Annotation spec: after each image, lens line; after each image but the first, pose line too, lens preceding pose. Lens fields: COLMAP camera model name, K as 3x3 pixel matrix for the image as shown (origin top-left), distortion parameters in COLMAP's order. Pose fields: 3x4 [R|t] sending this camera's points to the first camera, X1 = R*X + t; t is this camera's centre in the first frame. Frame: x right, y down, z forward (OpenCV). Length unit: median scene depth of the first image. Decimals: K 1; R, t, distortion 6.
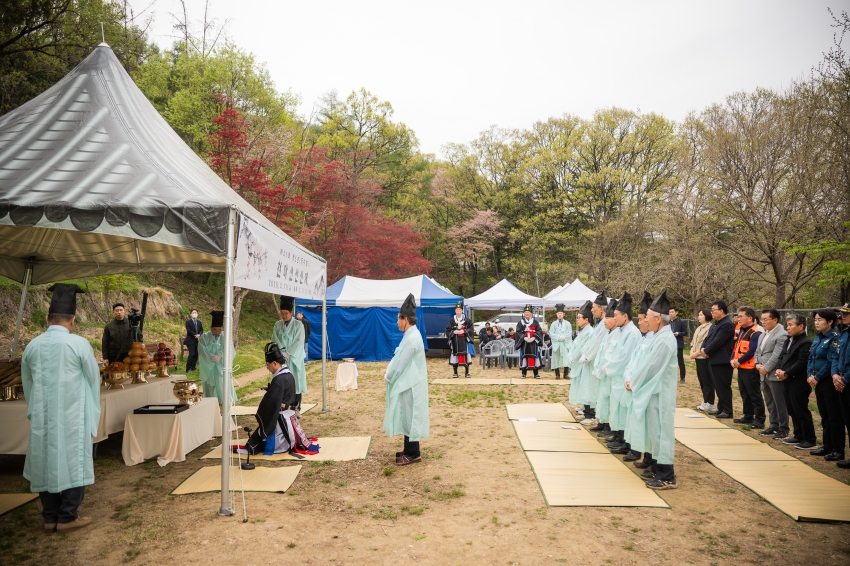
lens RADIAL K [[565.2, 0, 400.7], [0, 565.2, 282.4], [0, 0, 1]] dist [-0.044714, 0.001826]
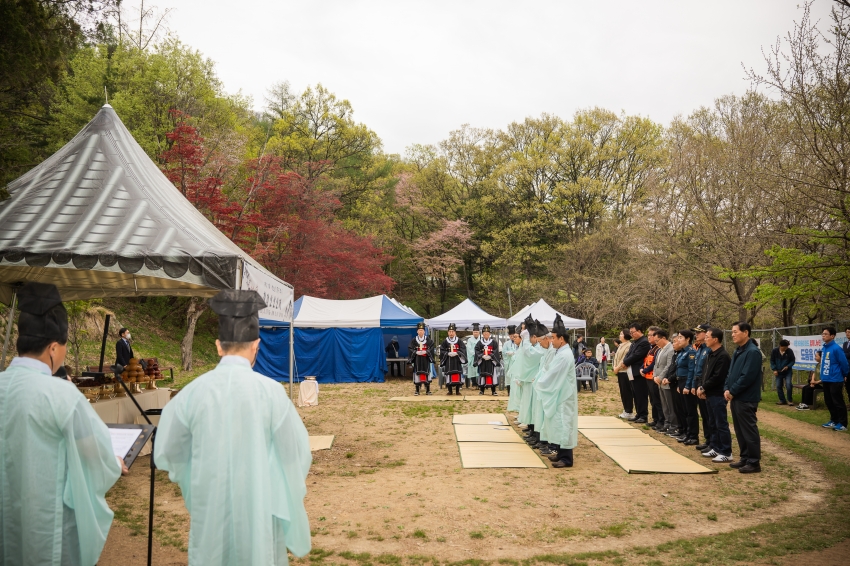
lens RADIAL K [[791.2, 0, 435.5], [0, 791.2, 285.1], [0, 0, 1]] dist [-0.029105, 0.008027]
pose [[0.995625, 0.003180, 0.093383, 0.001781], [-0.002237, 0.999945, -0.010209, -0.015204], [-0.093411, 0.009955, 0.995578, -0.343153]]
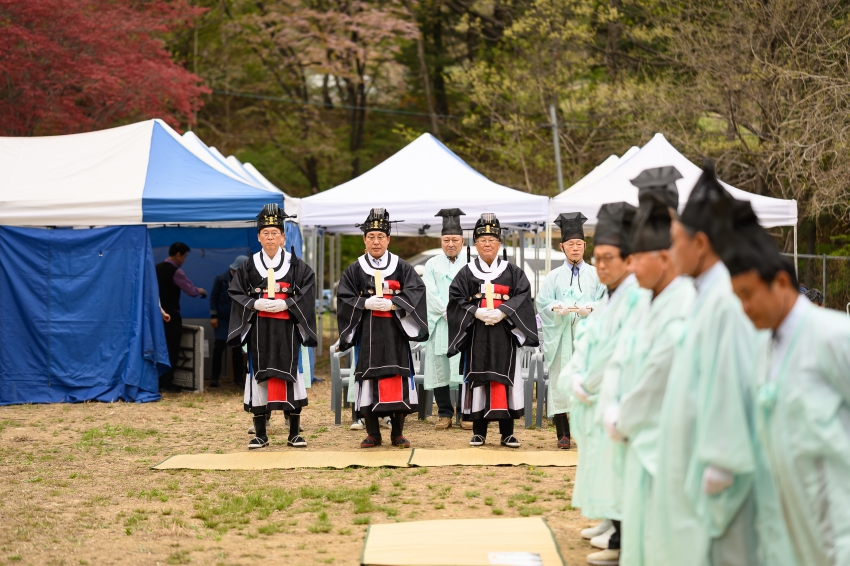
lens RADIAL K [[1986.9, 0, 425.0], [0, 1986.9, 283.0], [0, 0, 1]] dist [0.065972, 0.205511]
pose [[0.992108, -0.008803, 0.125077, 0.046109], [0.000050, 0.997560, 0.069810, -0.000670], [-0.125387, -0.069253, 0.989688, -0.075663]]
